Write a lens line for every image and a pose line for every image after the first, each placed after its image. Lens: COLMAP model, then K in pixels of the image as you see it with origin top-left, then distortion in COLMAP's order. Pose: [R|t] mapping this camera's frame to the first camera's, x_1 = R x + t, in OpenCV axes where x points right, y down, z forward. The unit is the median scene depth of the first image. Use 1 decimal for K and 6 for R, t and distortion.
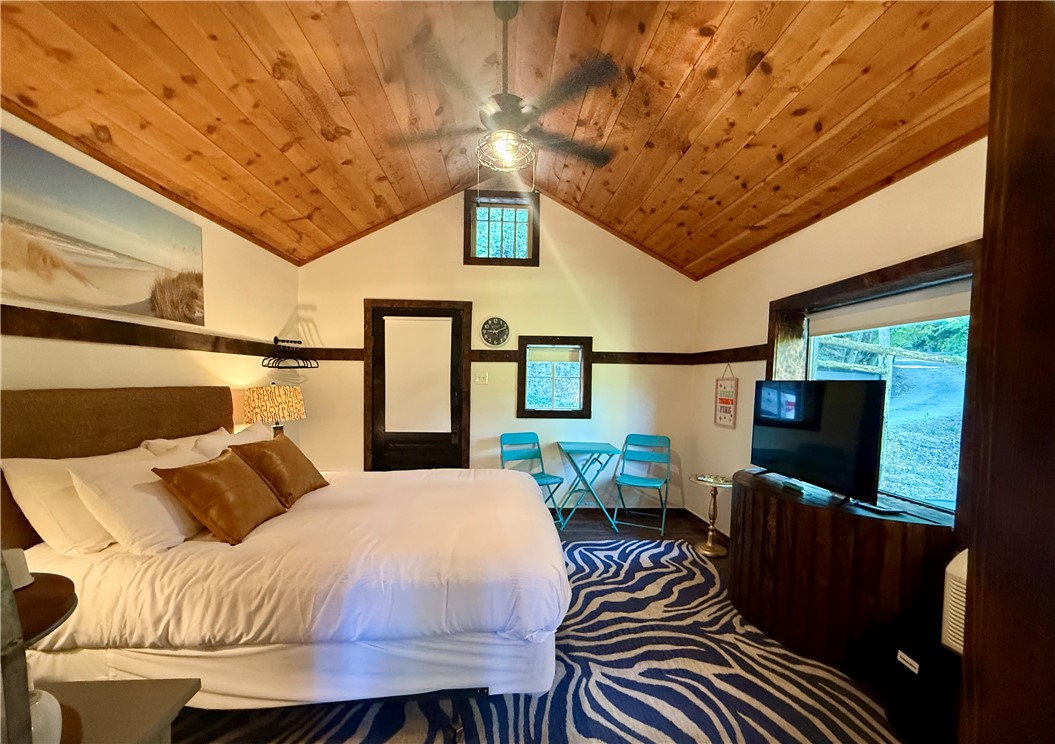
lens RADIAL K [[424.1, 0, 528.0], [0, 424.1, 400.5], [0, 0, 1]] dist [-0.000340, -0.000156]
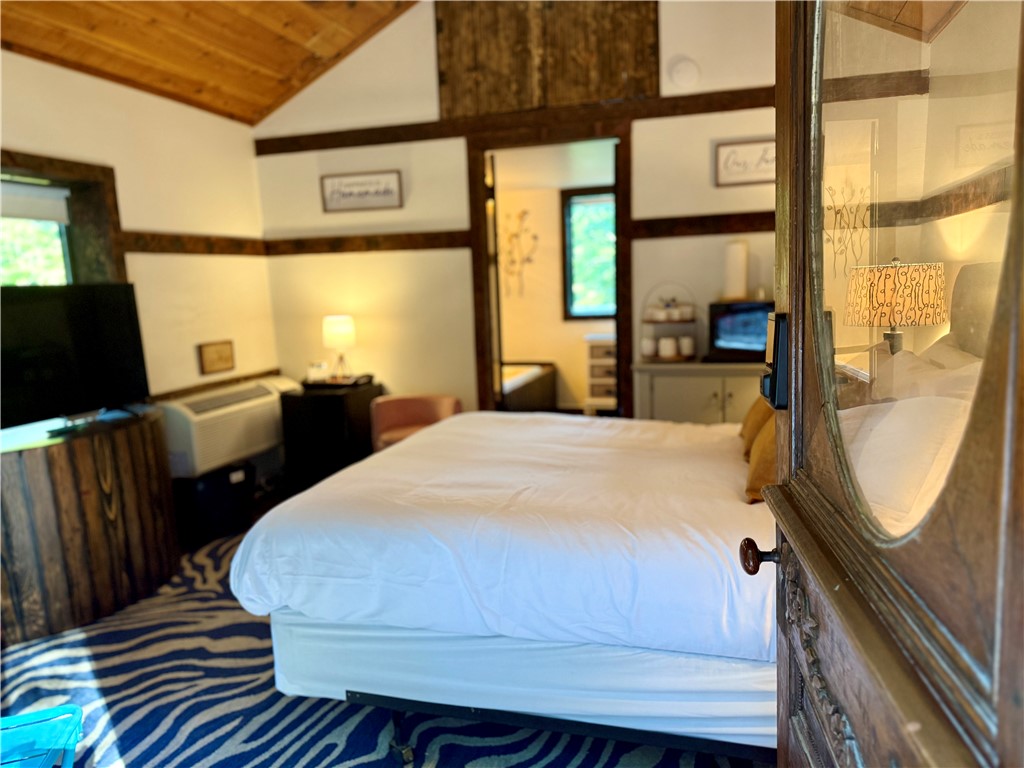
lens RADIAL K [[721.2, 0, 513.9], [0, 721.2, 394.9], [0, 0, 1]] dist [0.060086, -0.084444]
pose [[-0.935924, -0.024528, 0.351347, -0.471750], [0.047883, 0.979448, 0.195928, -0.055834], [-0.348932, 0.200198, -0.915515, 1.610515]]
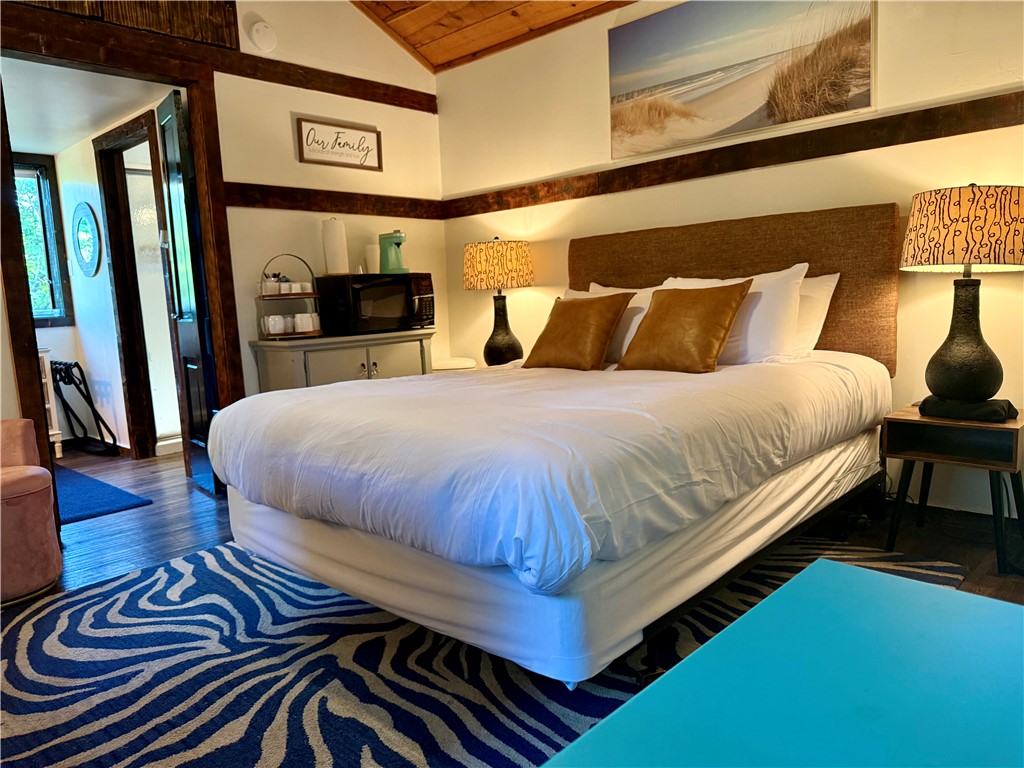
lens RADIAL K [[729.6, 0, 509.5], [0, 729.6, 392.2], [0, 0, 1]] dist [0.007729, -0.010936]
pose [[-0.733693, 0.121871, -0.668462, 0.365718], [0.009773, 0.985575, 0.168959, 0.047172], [0.679410, 0.117431, -0.724301, 1.431689]]
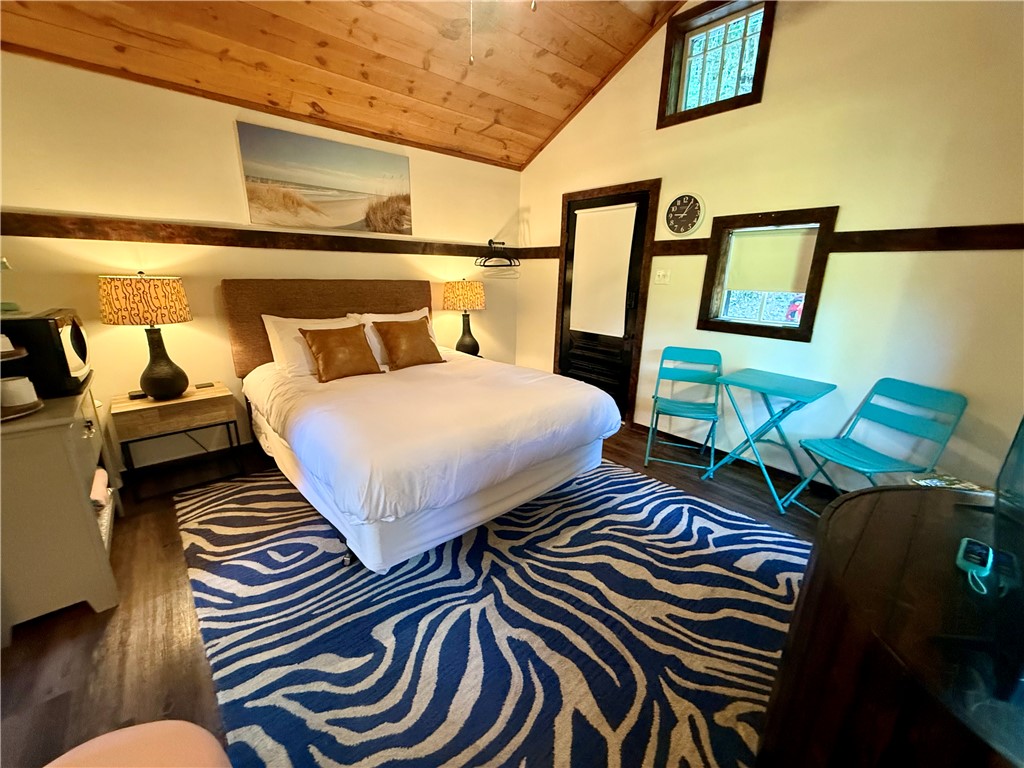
lens RADIAL K [[408.0, 0, 508.1], [0, 408.0, 386.1], [0, 0, 1]] dist [0.001179, -0.000411]
pose [[0.615291, 0.209926, -0.759834, 0.528732], [-0.050719, 0.972435, 0.227592, -0.015777], [0.786667, -0.101498, 0.608978, 0.381258]]
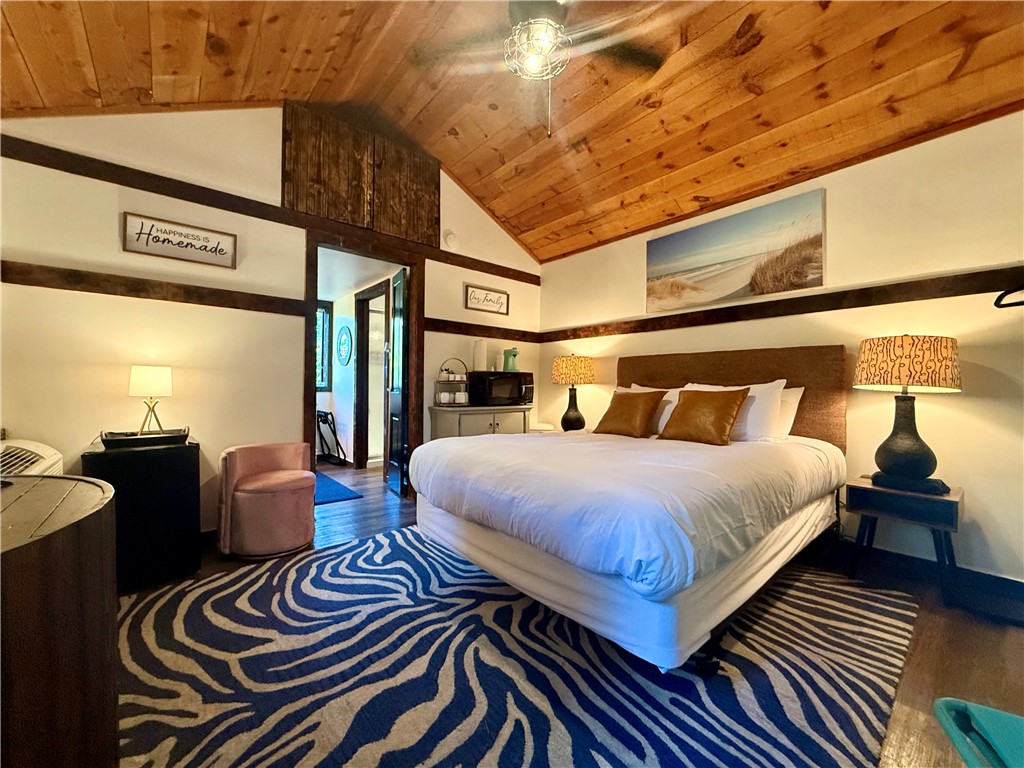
lens RADIAL K [[408.0, 0, 508.1], [0, 408.0, 386.1], [0, 0, 1]] dist [0.001179, -0.000411]
pose [[-0.805675, -0.013679, -0.592200, 0.378270], [-0.043164, 0.998431, 0.035662, 0.054503], [0.590784, 0.054294, -0.805001, 1.320825]]
